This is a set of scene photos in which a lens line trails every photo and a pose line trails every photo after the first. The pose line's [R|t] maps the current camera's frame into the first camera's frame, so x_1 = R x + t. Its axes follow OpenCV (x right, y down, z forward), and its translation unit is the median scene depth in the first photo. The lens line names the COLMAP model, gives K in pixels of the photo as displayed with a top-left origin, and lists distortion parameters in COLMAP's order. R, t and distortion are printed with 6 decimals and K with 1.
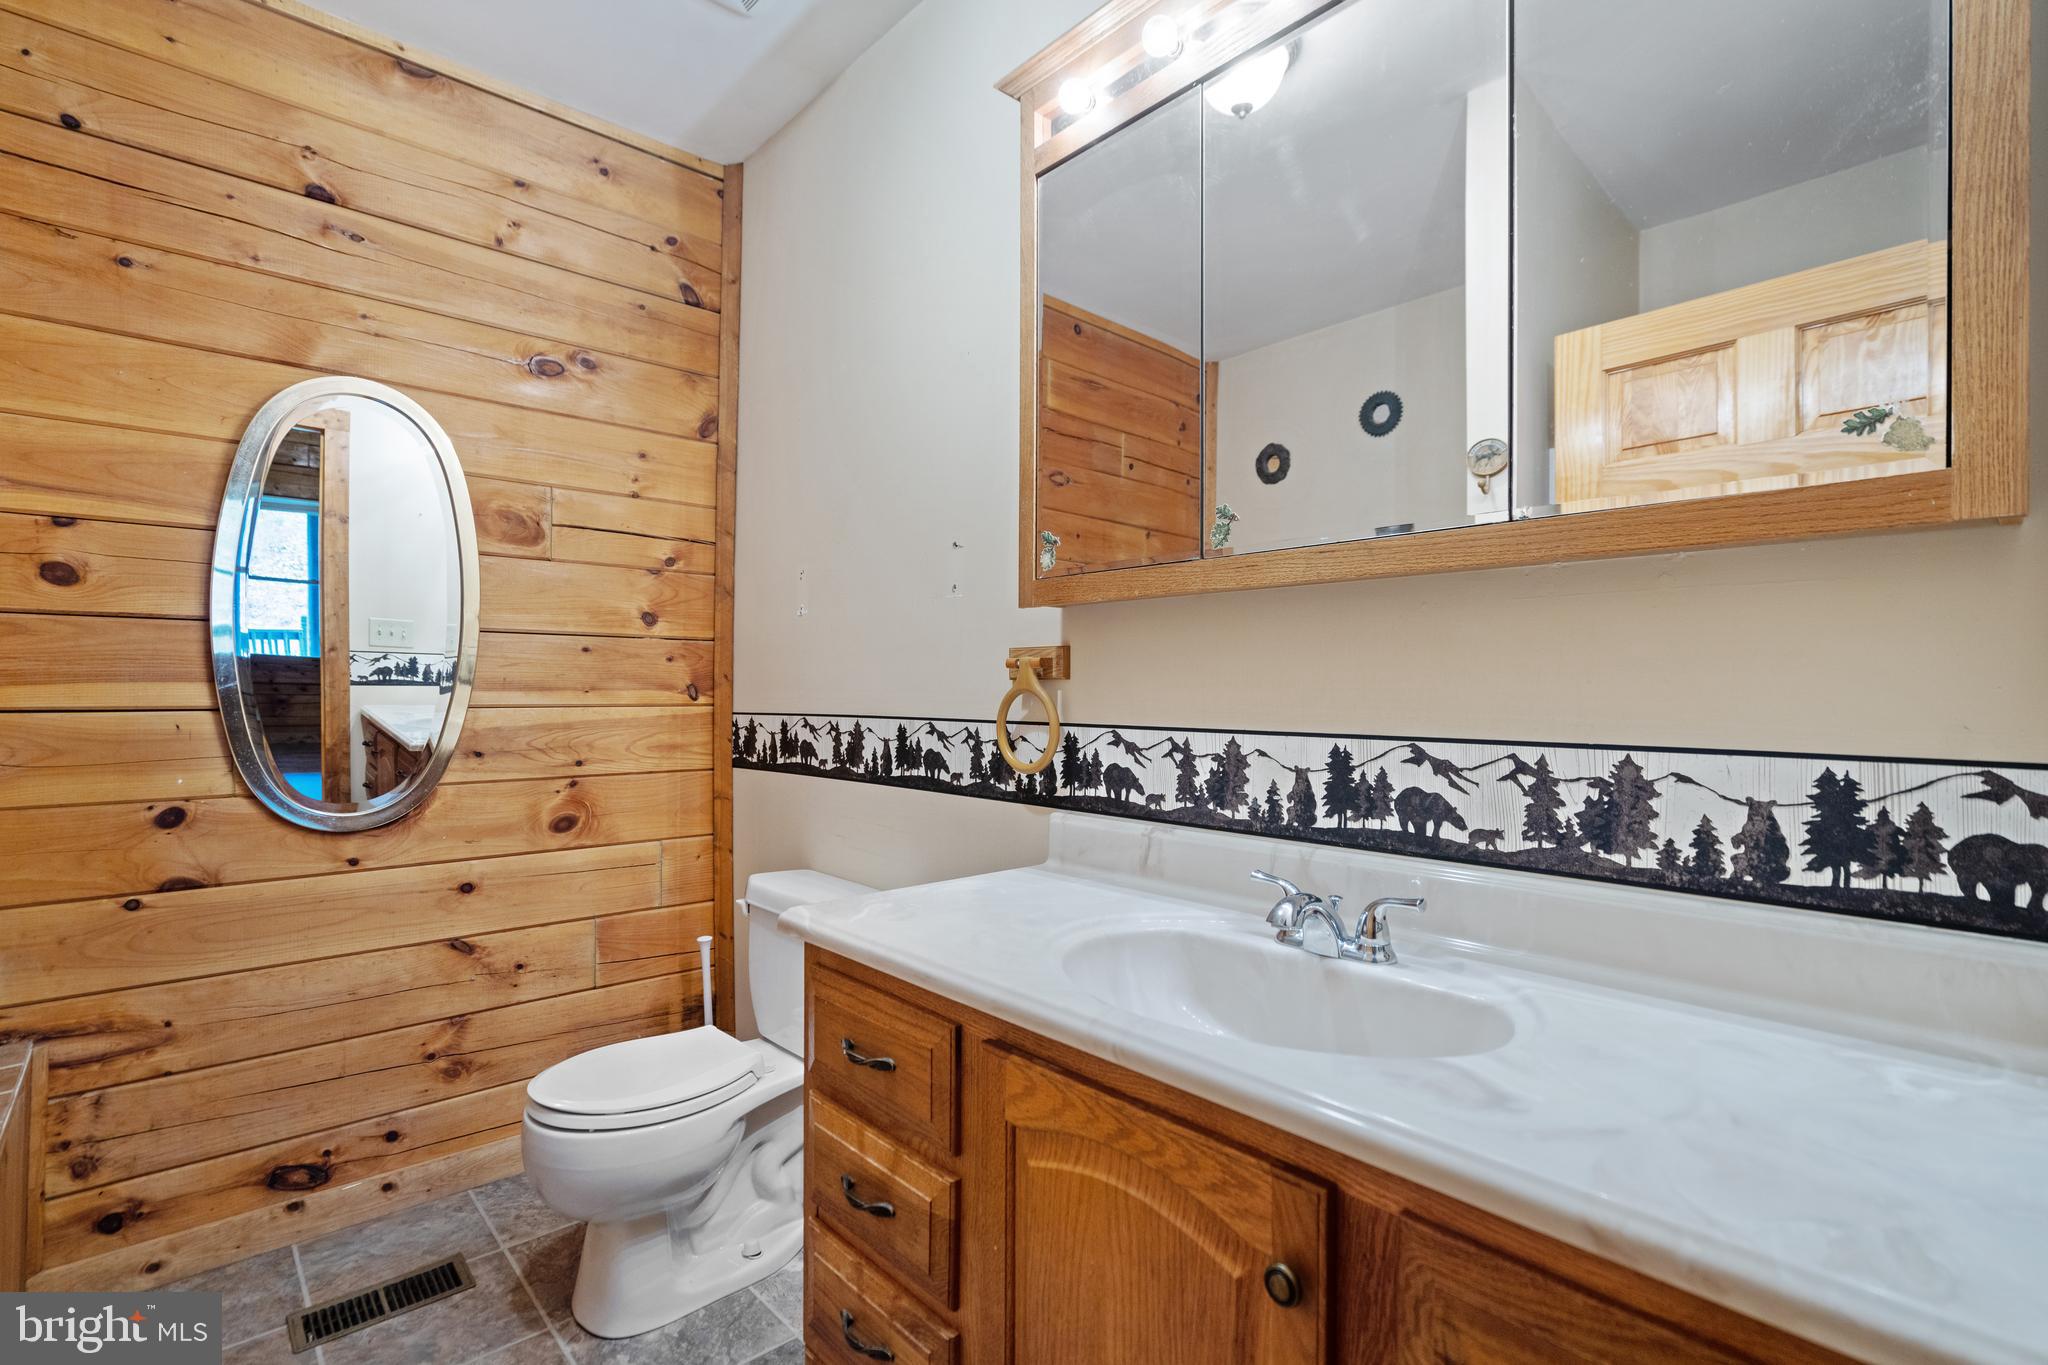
lens RADIAL K [[954.1, 0, 1021.9], [0, 954.1, 690.9], [0, 0, 1]] dist [-0.003764, 0.003625]
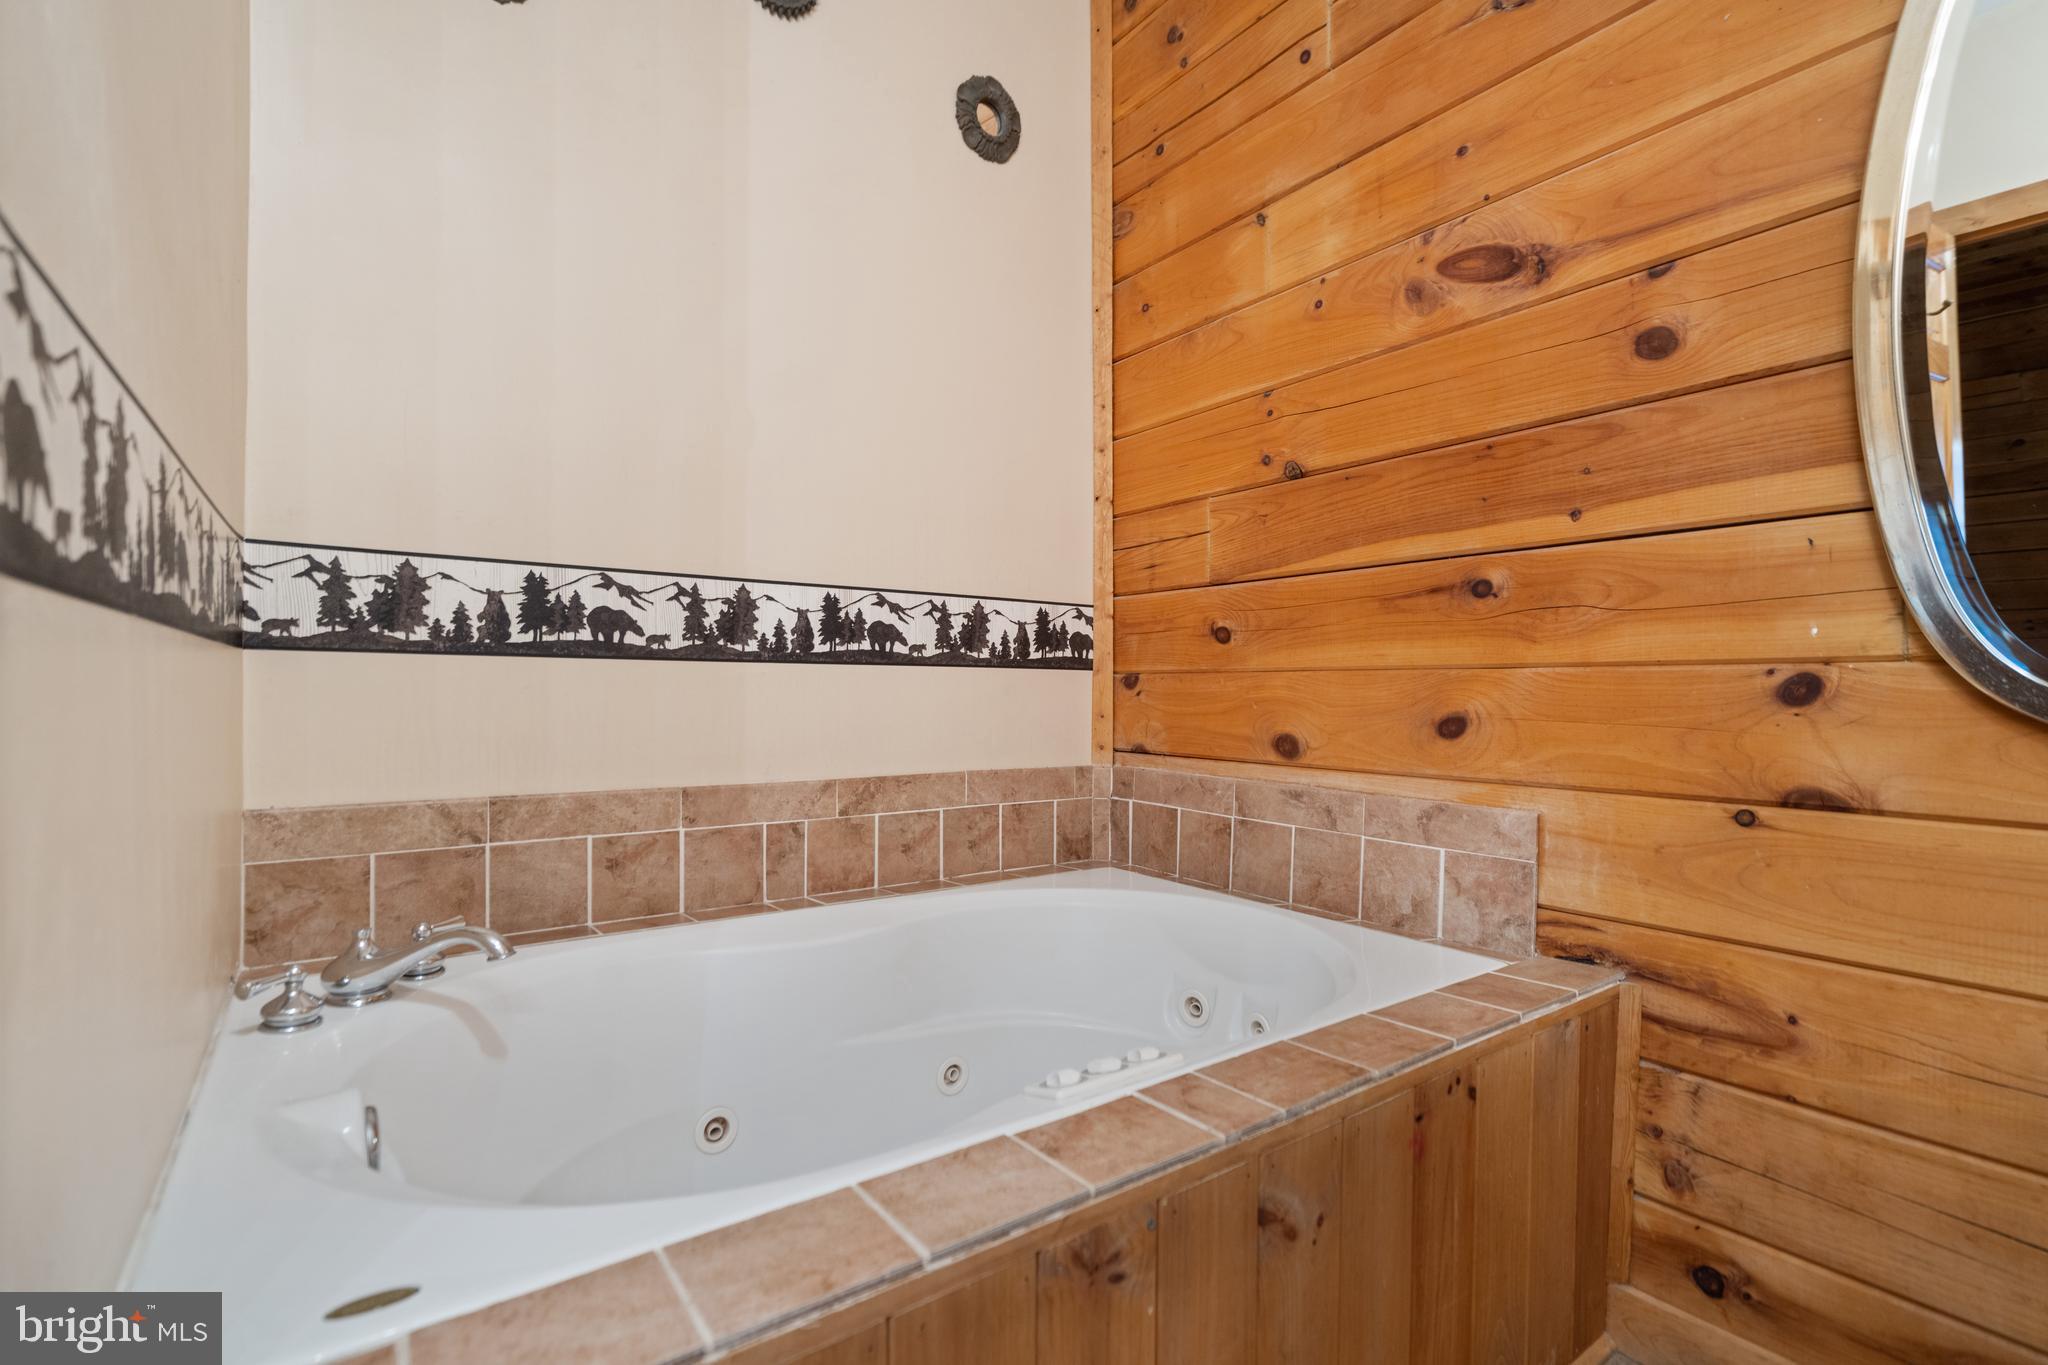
lens RADIAL K [[954.1, 0, 1021.4], [0, 954.1, 694.6], [0, 0, 1]] dist [-0.003764, 0.003625]
pose [[-0.125582, -0.001795, -0.992082, -0.219736], [-0.005620, 0.999984, -0.001098, 0.144252], [0.992067, 0.005437, -0.125590, 0.593364]]
